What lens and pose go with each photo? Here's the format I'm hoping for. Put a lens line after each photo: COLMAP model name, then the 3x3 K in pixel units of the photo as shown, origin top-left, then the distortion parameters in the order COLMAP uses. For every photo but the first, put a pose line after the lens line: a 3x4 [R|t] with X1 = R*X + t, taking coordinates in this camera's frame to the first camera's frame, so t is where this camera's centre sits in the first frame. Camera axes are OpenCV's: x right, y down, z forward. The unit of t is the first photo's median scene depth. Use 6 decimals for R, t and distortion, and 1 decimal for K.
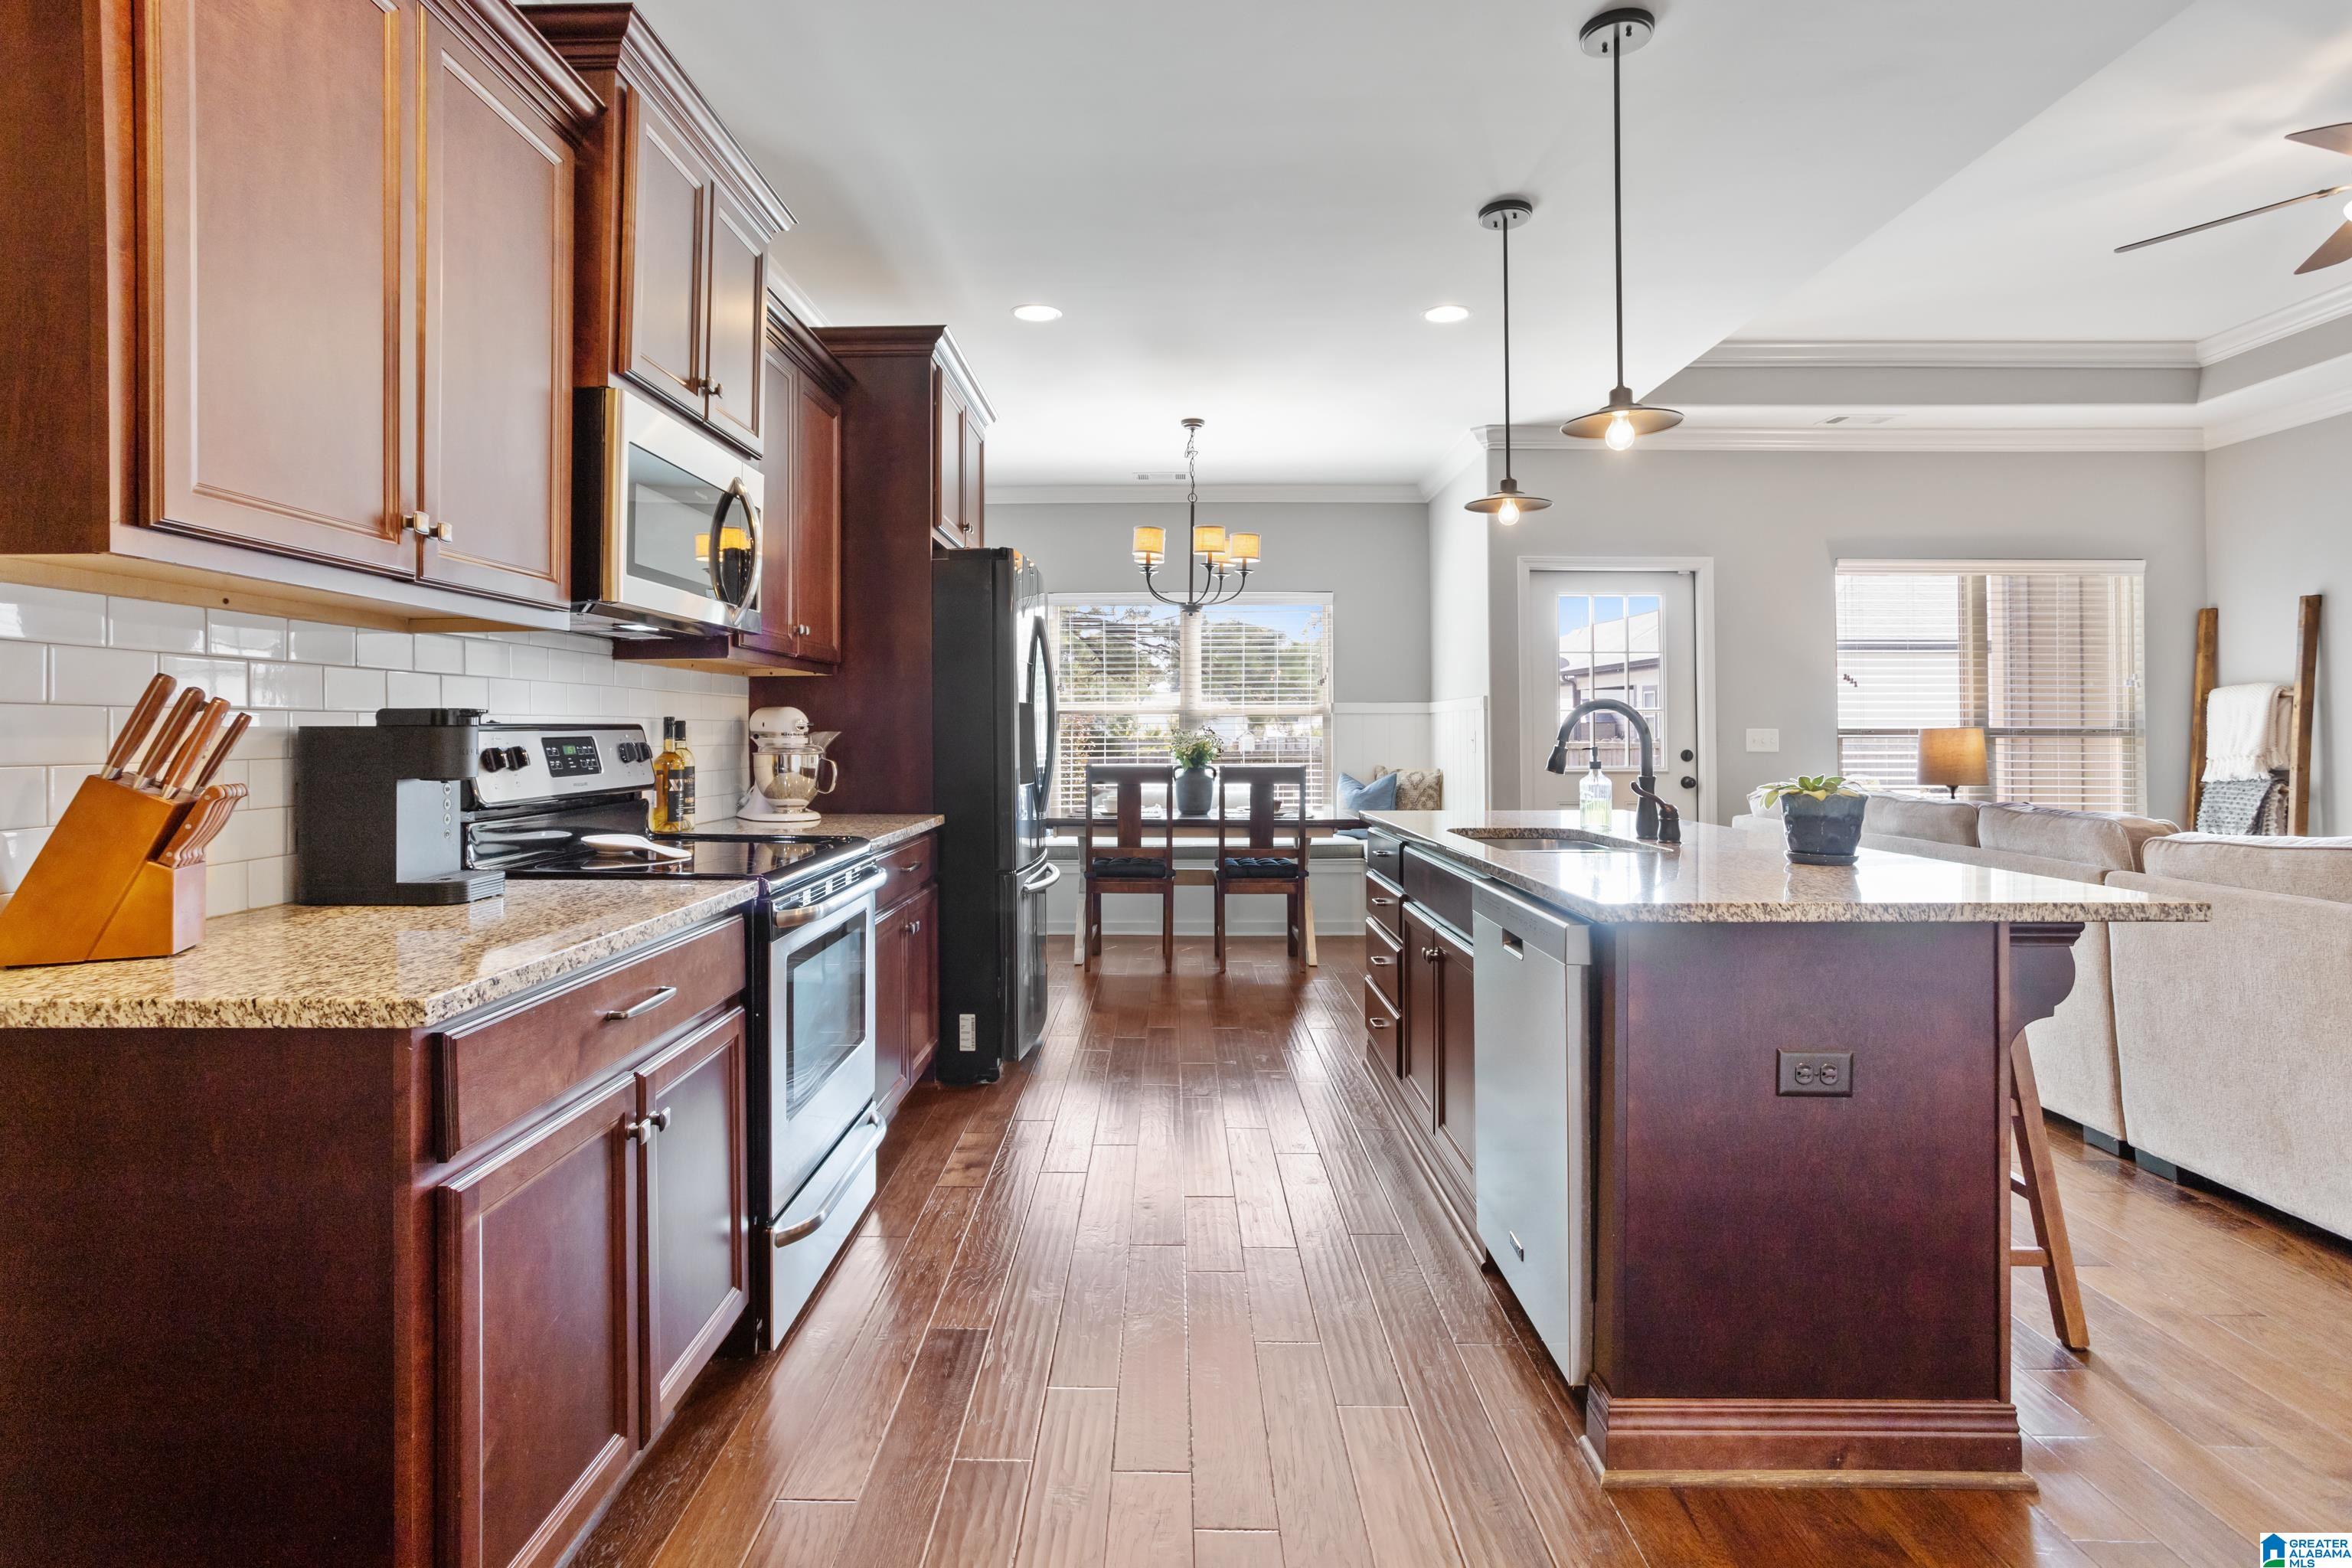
lens RADIAL K [[1162.0, 0, 1178.6], [0, 1162.0, 733.0], [0, 0, 1]] dist [-0.027173, 0.011509]
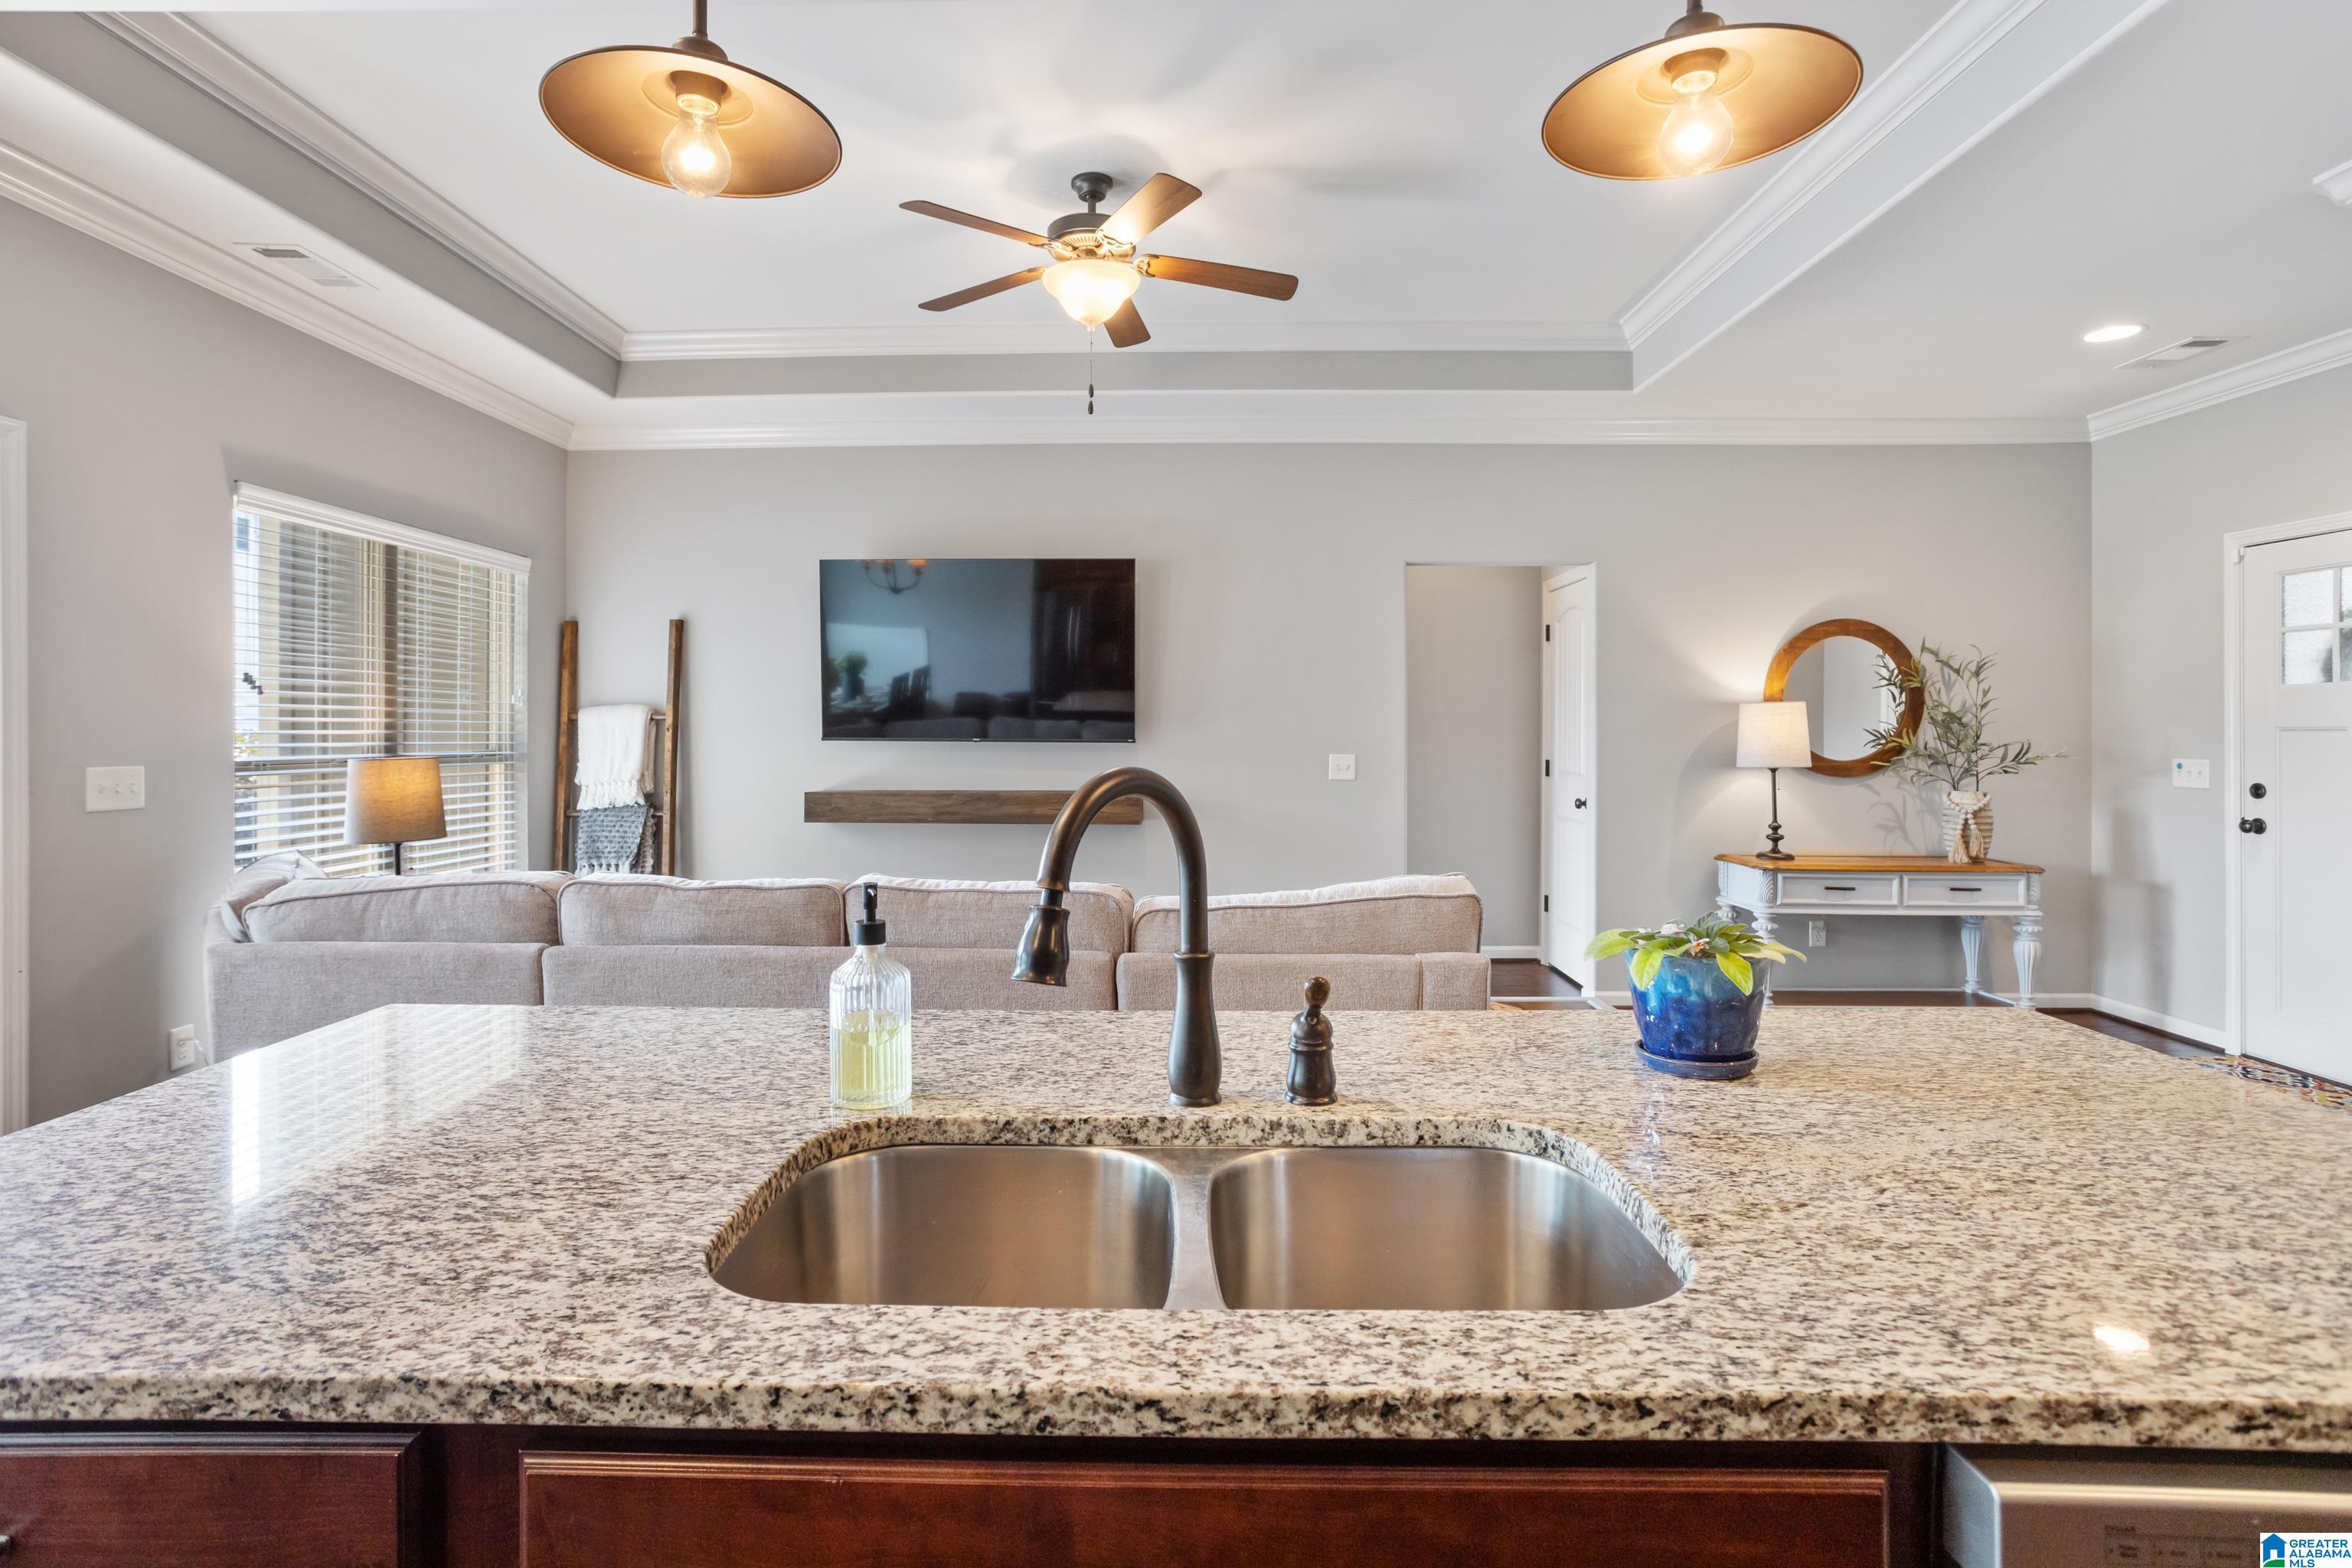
lens RADIAL K [[1162.0, 0, 1133.2], [0, 1162.0, 728.5], [0, 0, 1]] dist [-0.027173, 0.011509]
pose [[0.027825, -0.000704, 0.999613, -0.015857], [-0.004106, 0.999991, 0.000818, -0.024395], [-0.999604, -0.004128, 0.027822, 0.522502]]
